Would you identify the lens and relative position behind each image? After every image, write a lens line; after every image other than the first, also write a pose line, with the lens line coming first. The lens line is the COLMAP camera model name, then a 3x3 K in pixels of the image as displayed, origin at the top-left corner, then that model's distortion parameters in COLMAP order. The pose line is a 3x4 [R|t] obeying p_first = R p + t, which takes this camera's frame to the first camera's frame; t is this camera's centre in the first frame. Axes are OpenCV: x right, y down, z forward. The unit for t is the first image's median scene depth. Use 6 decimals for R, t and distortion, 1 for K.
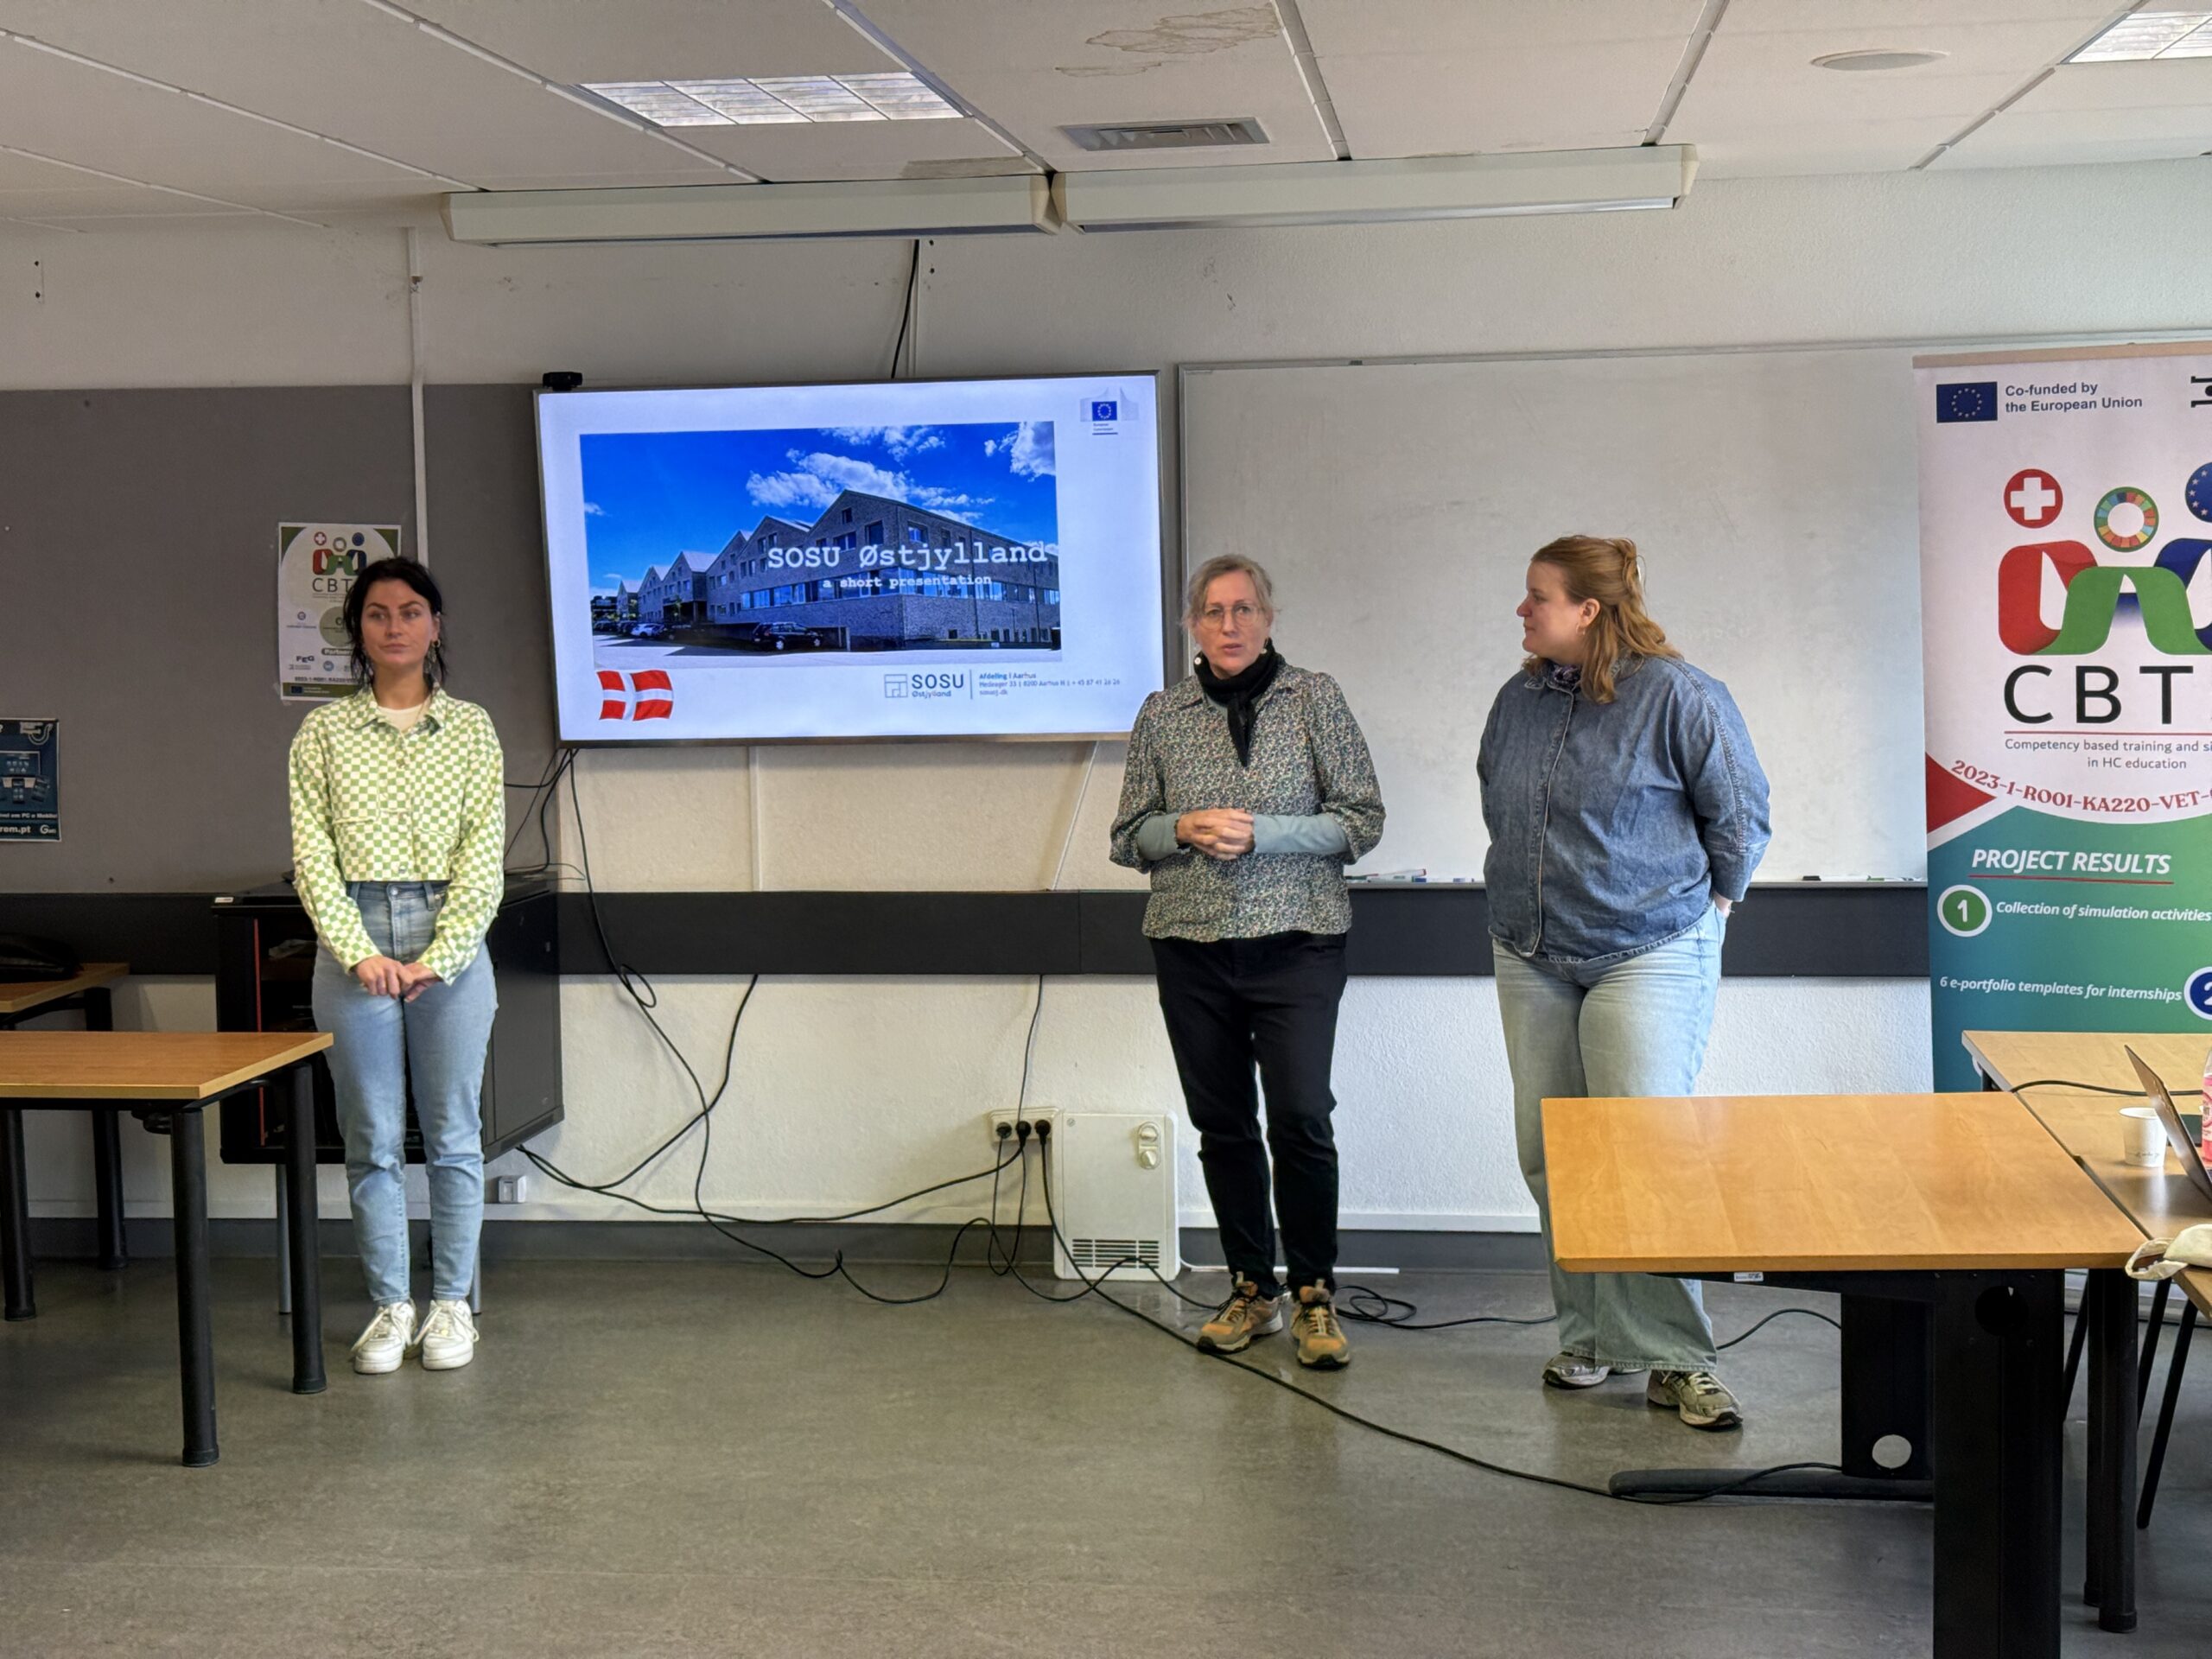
lens RADIAL K [[3059.8, 0, 1063.3], [0, 3059.8, 865.8], [0, 0, 1]] dist [0.092503, 0.000000]
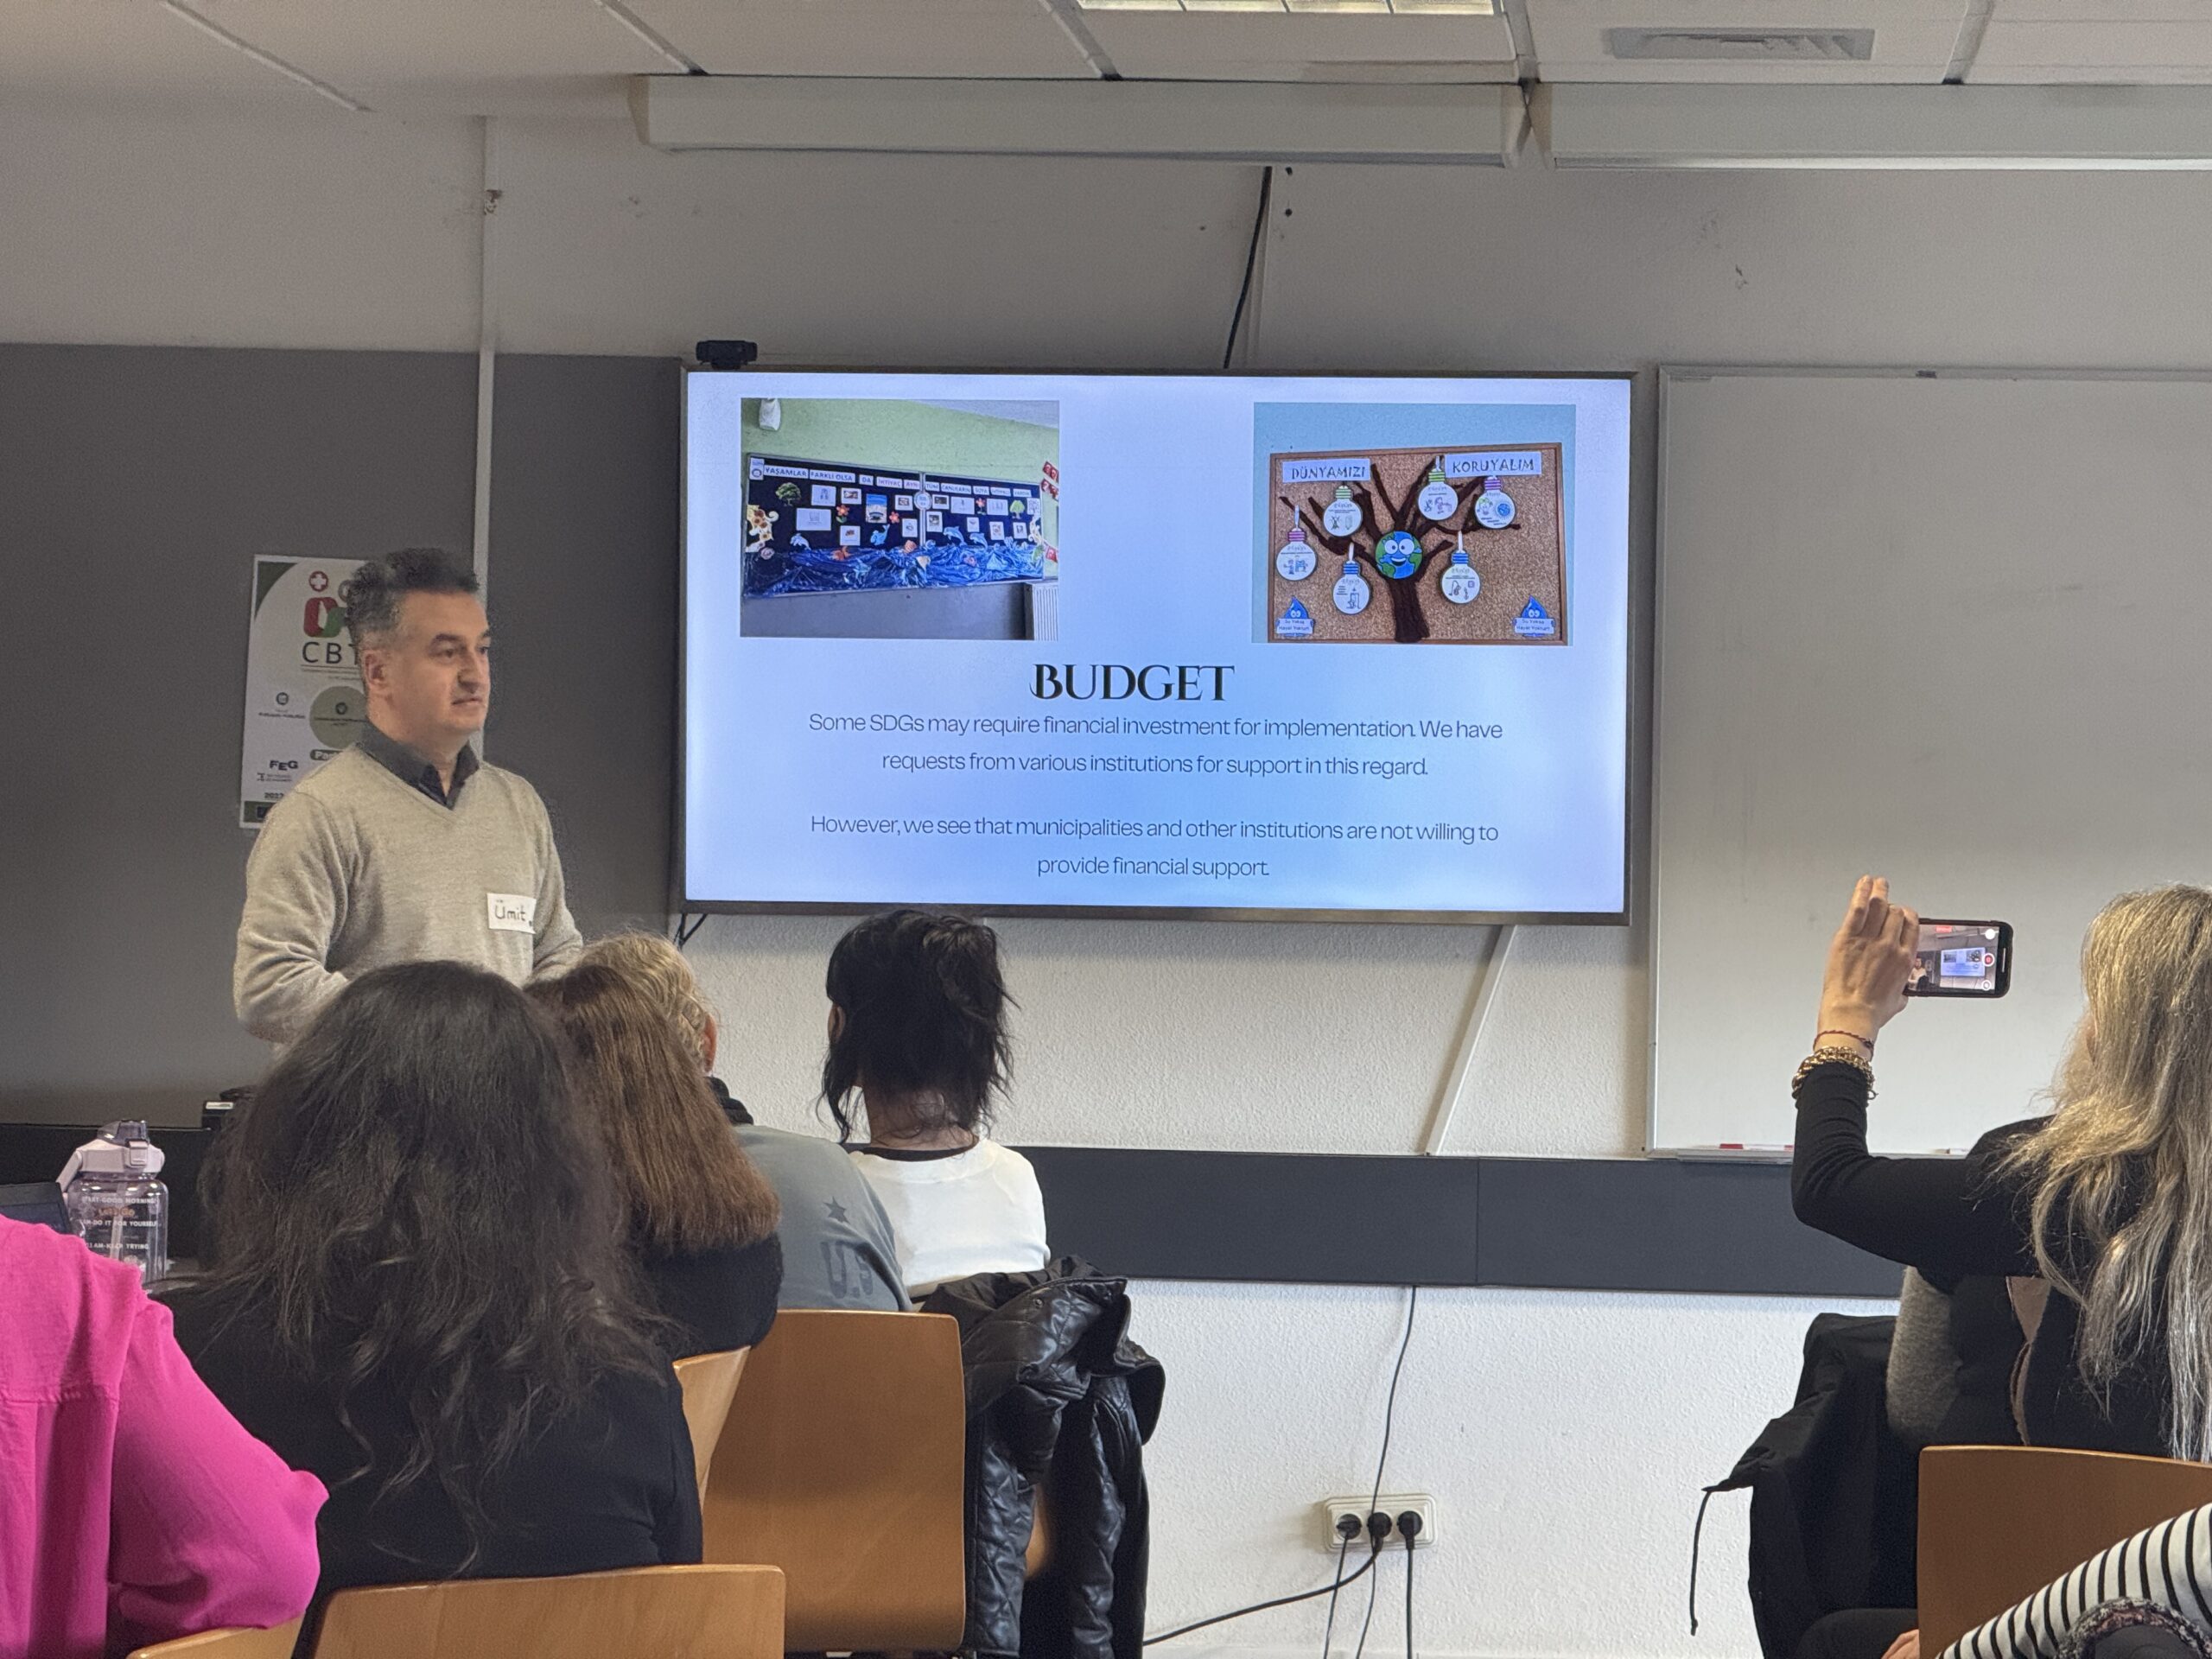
lens RADIAL K [[7469.2, 0, 1075.7], [0, 7469.2, 873.3], [0, 0, 1]] dist [0.181937, 0.000000]
pose [[0.998112, 0.037409, 0.048715, -0.167516], [-0.032401, 0.994479, -0.099806, 0.114590], [-0.052180, 0.098039, 0.993814, -0.609223]]
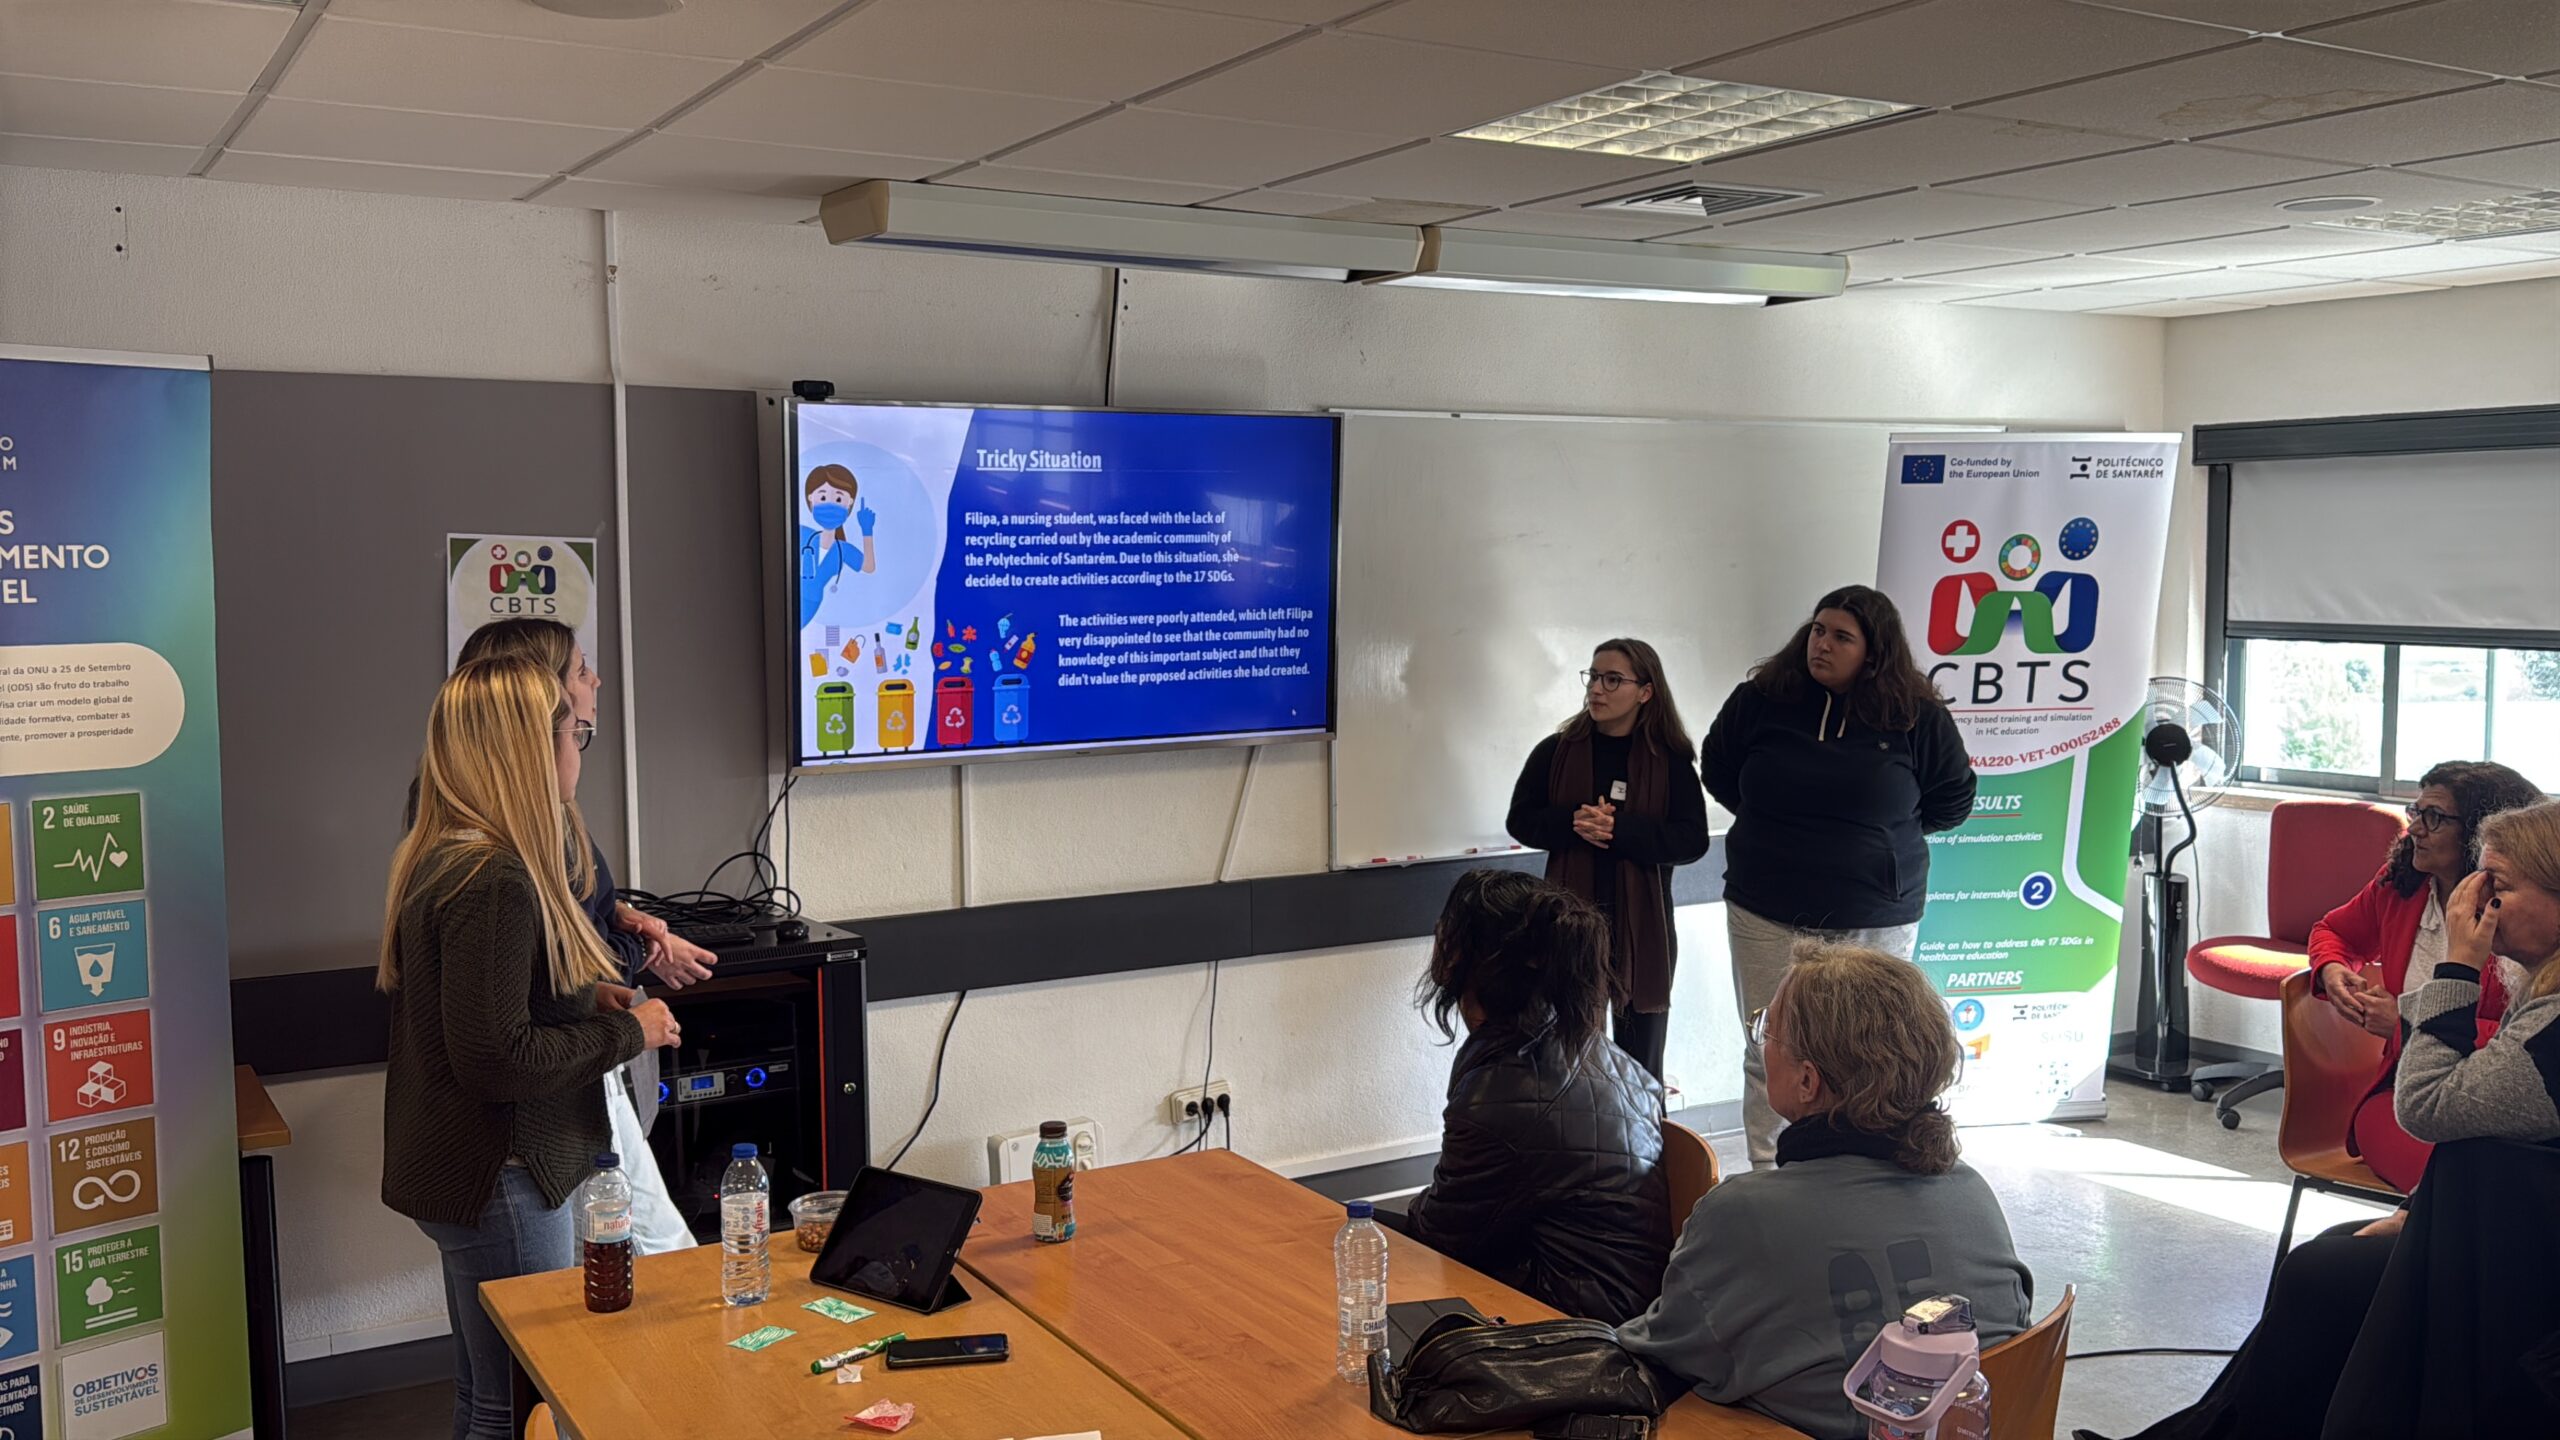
lens RADIAL K [[2157.1, 0, 1277.7], [0, 2157.1, 739.0], [0, 0, 1]] dist [0.113449, -0.206754]
pose [[0.785322, -0.040742, 0.617746, -0.485350], [0.054808, 0.998490, -0.003823, -0.041002], [-0.616657, 0.036860, 0.786368, 0.400310]]
